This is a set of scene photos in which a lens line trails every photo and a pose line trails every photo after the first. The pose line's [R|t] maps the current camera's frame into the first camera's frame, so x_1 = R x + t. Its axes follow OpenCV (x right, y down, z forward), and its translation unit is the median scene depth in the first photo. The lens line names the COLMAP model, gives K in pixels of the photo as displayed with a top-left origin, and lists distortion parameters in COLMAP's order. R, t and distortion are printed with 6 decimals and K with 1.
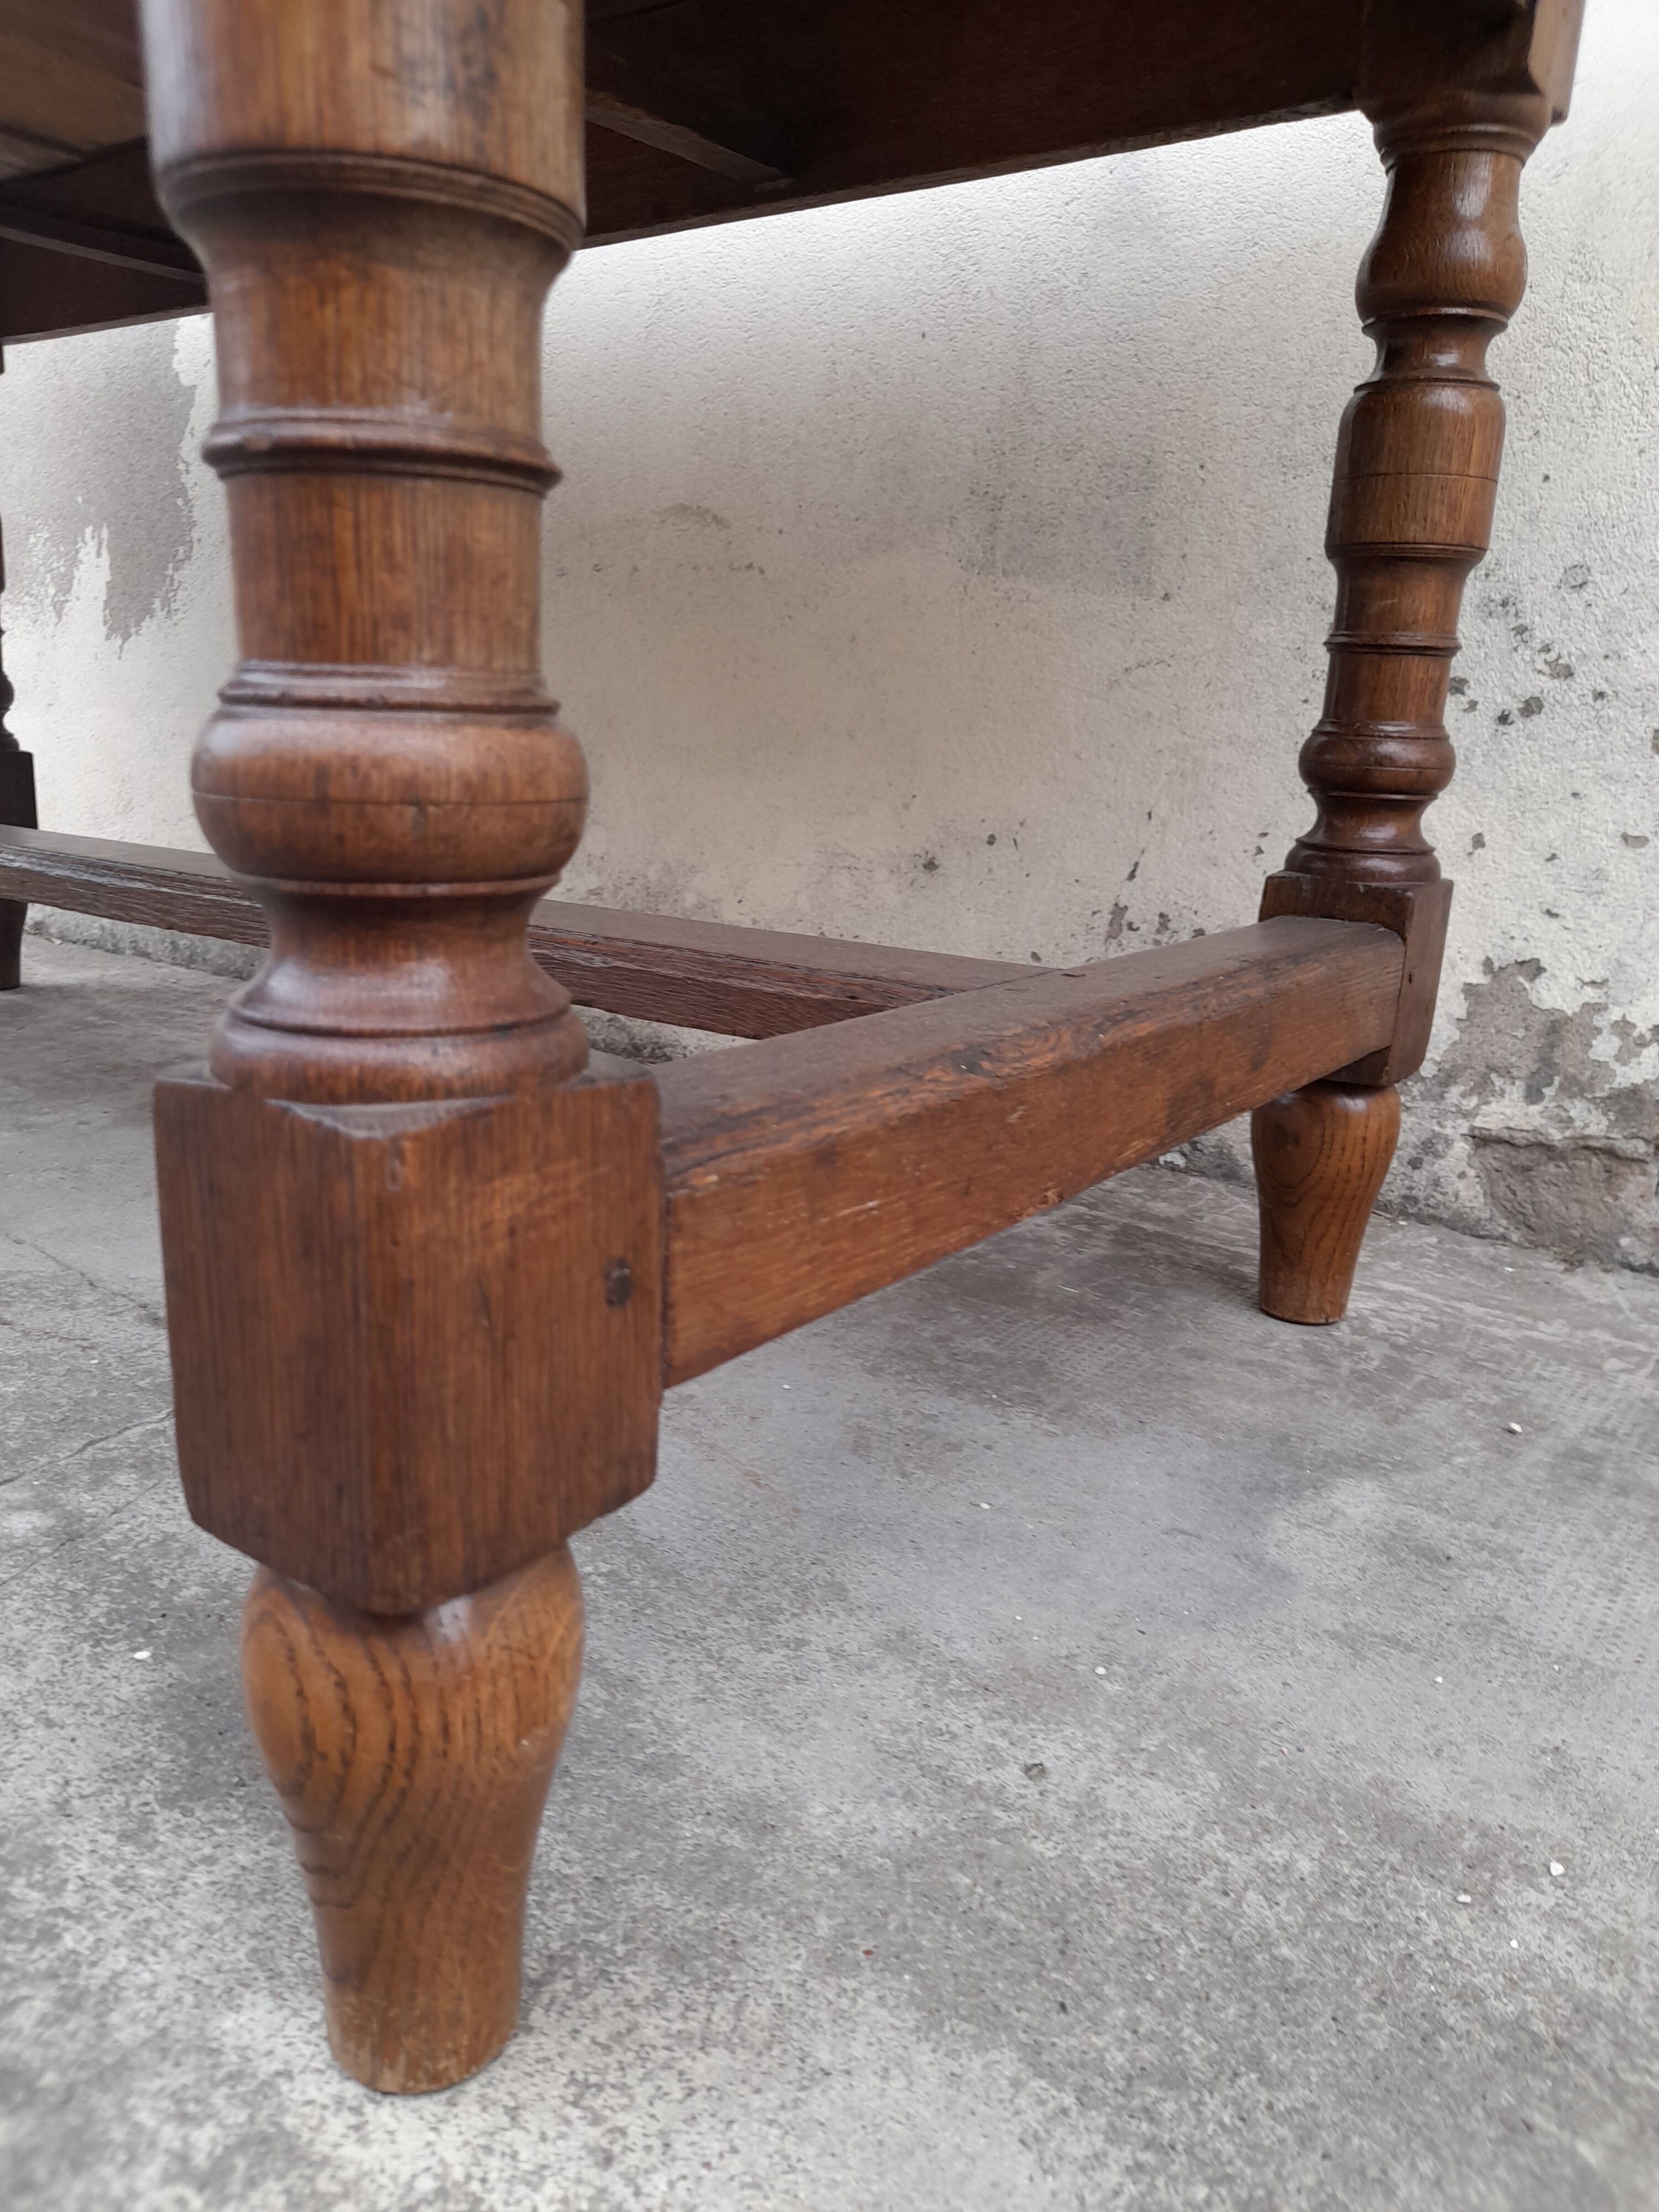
lens RADIAL K [[1619.5, 0, 818.4], [0, 1619.5, 1081.5], [0, 0, 1]] dist [0.033922, -0.033054]
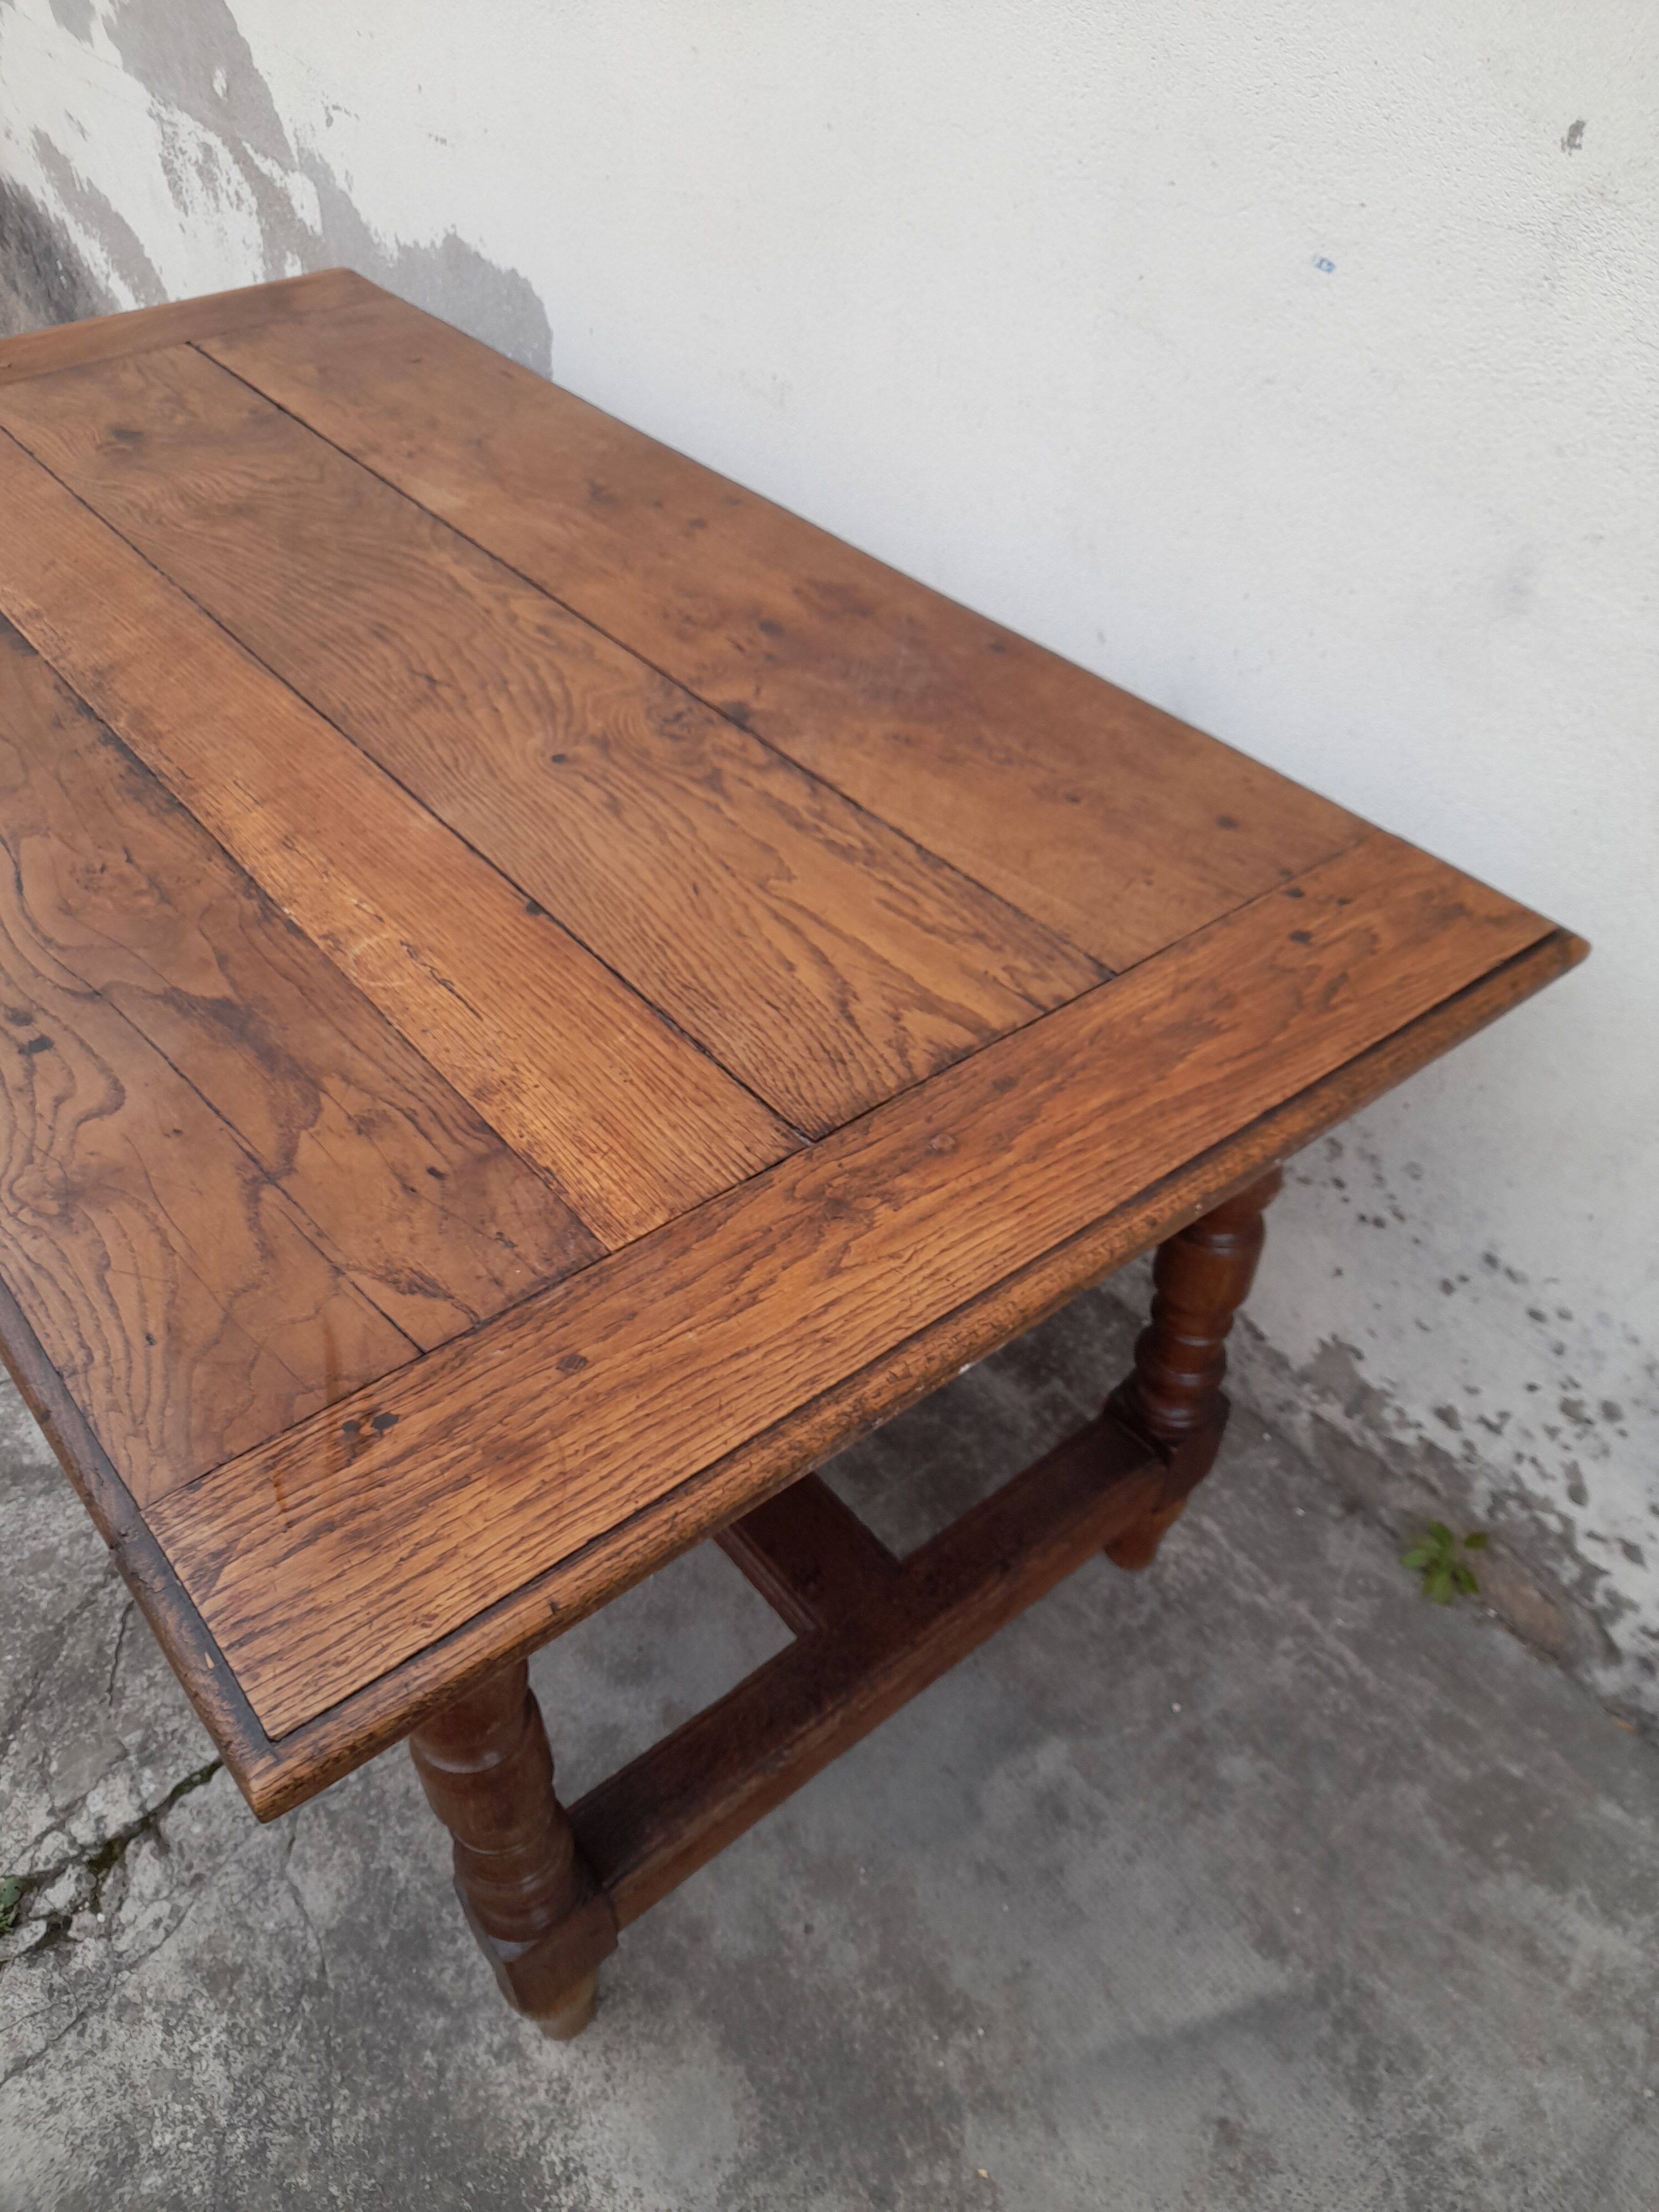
lens RADIAL K [[1619.5, 0, 814.2], [0, 1619.5, 1124.6], [0, 0, 1]] dist [0.033922, -0.033054]
pose [[0.962068, 0.155380, -0.224238, 0.344840], [-0.020553, 0.860900, 0.508359, -1.302009], [0.272035, -0.484467, 0.831438, -0.339086]]
